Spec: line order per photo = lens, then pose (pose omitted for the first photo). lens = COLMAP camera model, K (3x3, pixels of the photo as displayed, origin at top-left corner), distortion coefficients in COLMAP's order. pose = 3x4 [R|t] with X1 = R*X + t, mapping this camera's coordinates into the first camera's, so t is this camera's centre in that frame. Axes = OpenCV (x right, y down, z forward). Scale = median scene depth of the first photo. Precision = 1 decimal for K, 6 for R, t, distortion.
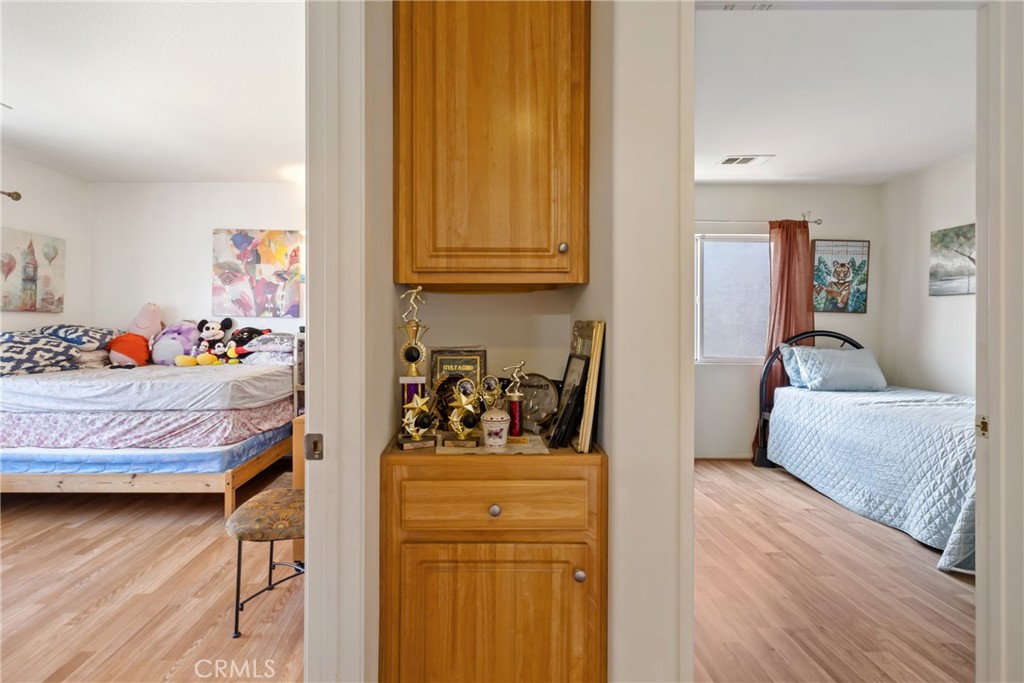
lens RADIAL K [[481.6, 0, 493.1], [0, 481.6, 326.3], [0, 0, 1]] dist [0.000849, 0.000167]
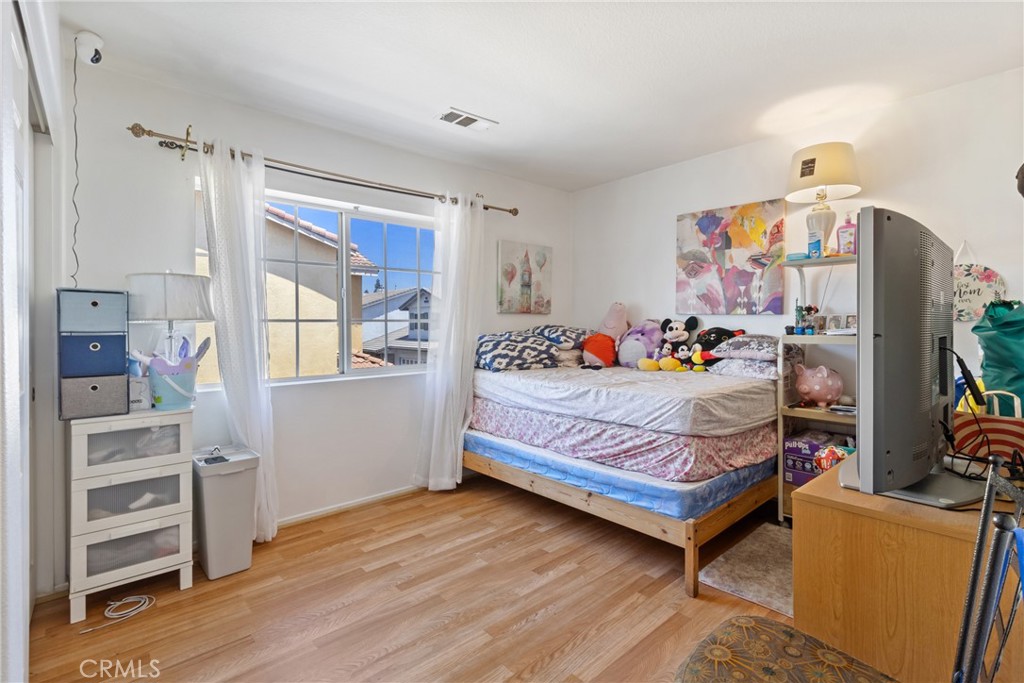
lens RADIAL K [[481.6, 0, 493.1], [0, 481.6, 326.3], [0, 0, 1]] dist [0.000849, 0.000167]
pose [[0.616350, -0.001987, -0.787470, -0.110537], [0.001566, 0.999998, -0.001298, 0.000808], [0.787471, -0.000433, 0.616352, 0.223108]]
